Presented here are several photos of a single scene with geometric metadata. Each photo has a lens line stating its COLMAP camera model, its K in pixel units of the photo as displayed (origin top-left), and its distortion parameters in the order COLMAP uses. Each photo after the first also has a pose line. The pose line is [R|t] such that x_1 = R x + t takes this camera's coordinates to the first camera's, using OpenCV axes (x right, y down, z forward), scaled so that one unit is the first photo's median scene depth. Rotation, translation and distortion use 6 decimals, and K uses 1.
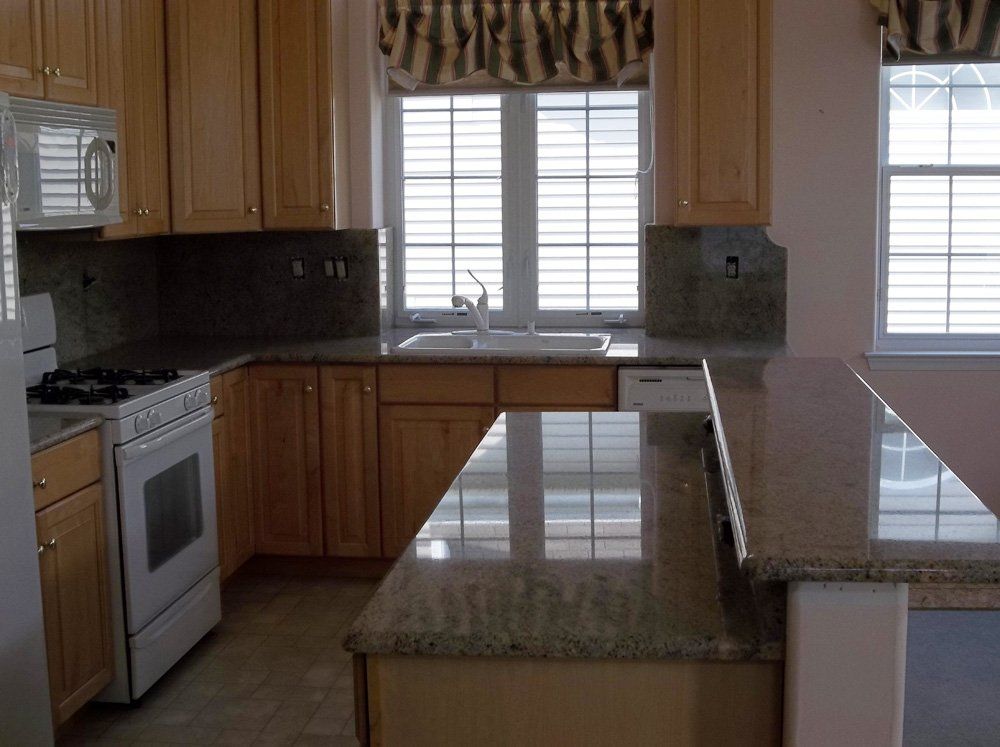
lens RADIAL K [[1323.3, 0, 499.2], [0, 1323.3, 376.3], [0, 0, 1]] dist [-0.212722, 0.492184]
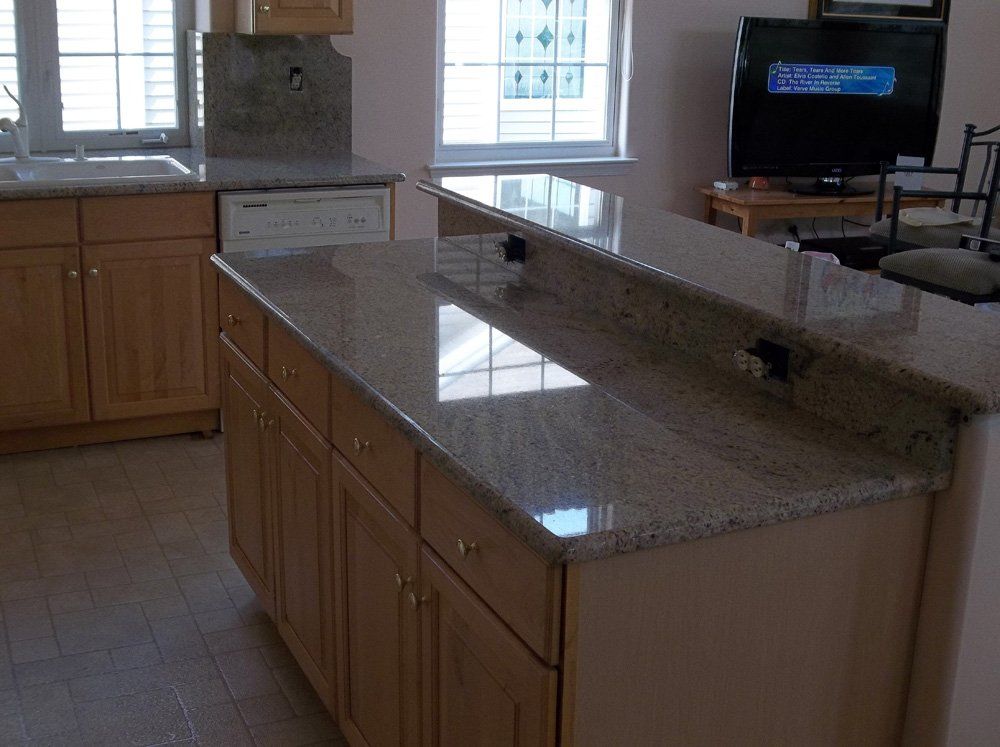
lens RADIAL K [[1323.3, 0, 499.2], [0, 1323.3, 376.3], [0, 0, 1]] dist [-0.212722, 0.492184]
pose [[0.845479, -0.116275, 0.521196, -0.221921], [0.039960, 0.987046, 0.155380, -0.013949], [-0.532511, -0.110544, 0.839173, 0.134044]]
